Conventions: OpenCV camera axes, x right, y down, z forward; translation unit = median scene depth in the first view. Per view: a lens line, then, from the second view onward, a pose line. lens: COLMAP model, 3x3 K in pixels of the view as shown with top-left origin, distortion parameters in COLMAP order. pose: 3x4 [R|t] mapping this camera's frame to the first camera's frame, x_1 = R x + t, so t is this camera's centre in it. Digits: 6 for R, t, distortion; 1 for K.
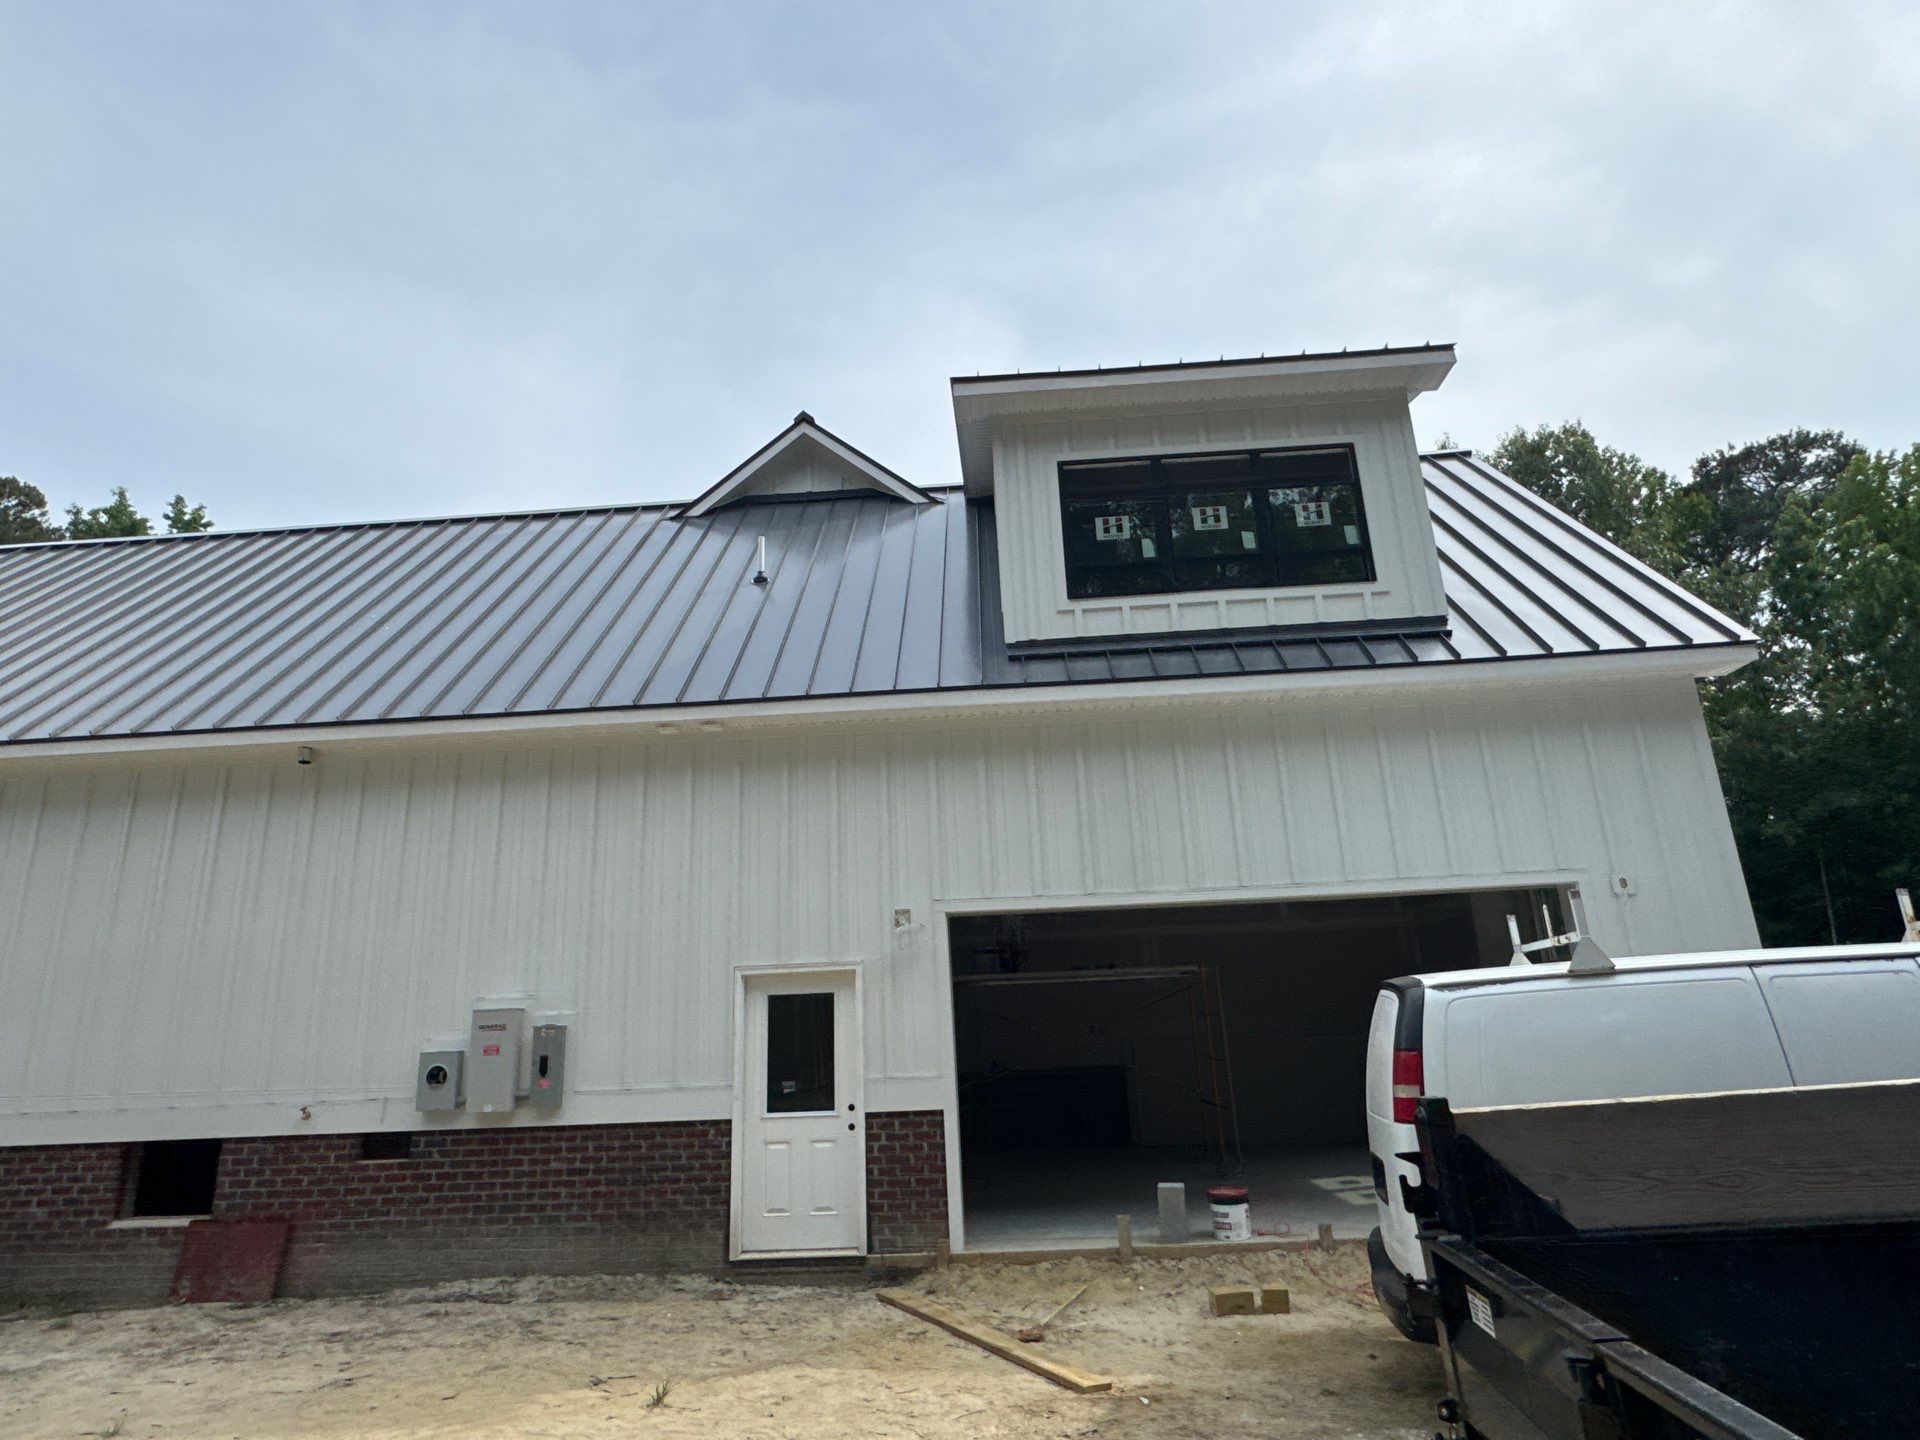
lens RADIAL K [[1073.0, 0, 945.0], [0, 1073.0, 727.7], [0, 0, 1]] dist [-0.003460, -0.000453]
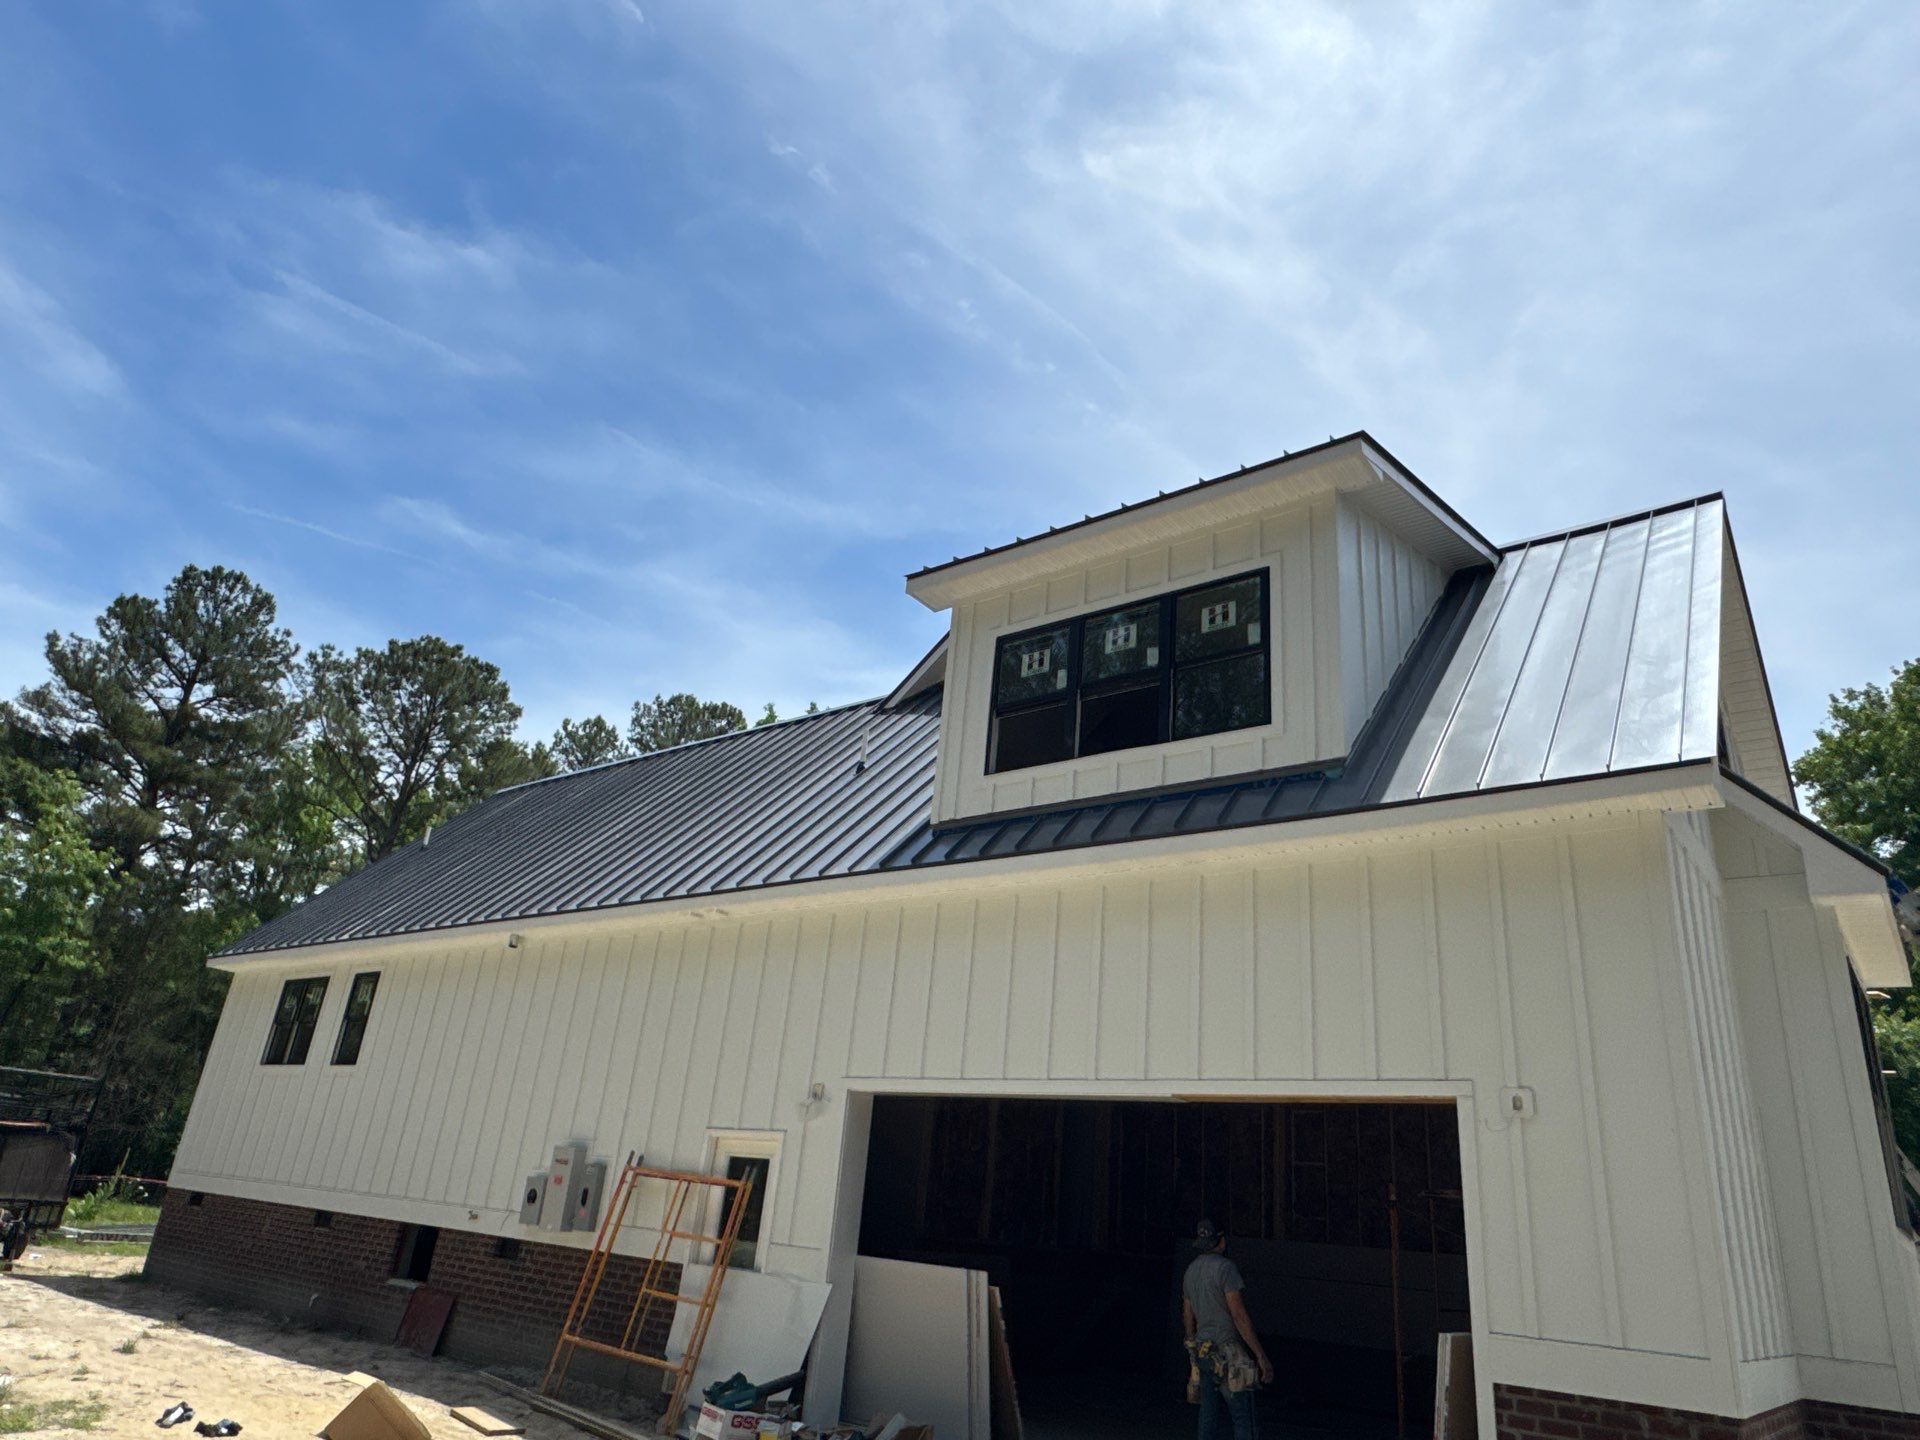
lens RADIAL K [[1234.4, 0, 946.8], [0, 1234.4, 723.4], [0, 0, 1]] dist [-0.000376, 0.003982]
pose [[0.803102, -0.109570, -0.585680, 0.842424], [0.033110, 0.989635, -0.139740, -0.010132], [0.594920, 0.092833, 0.798406, 0.069945]]
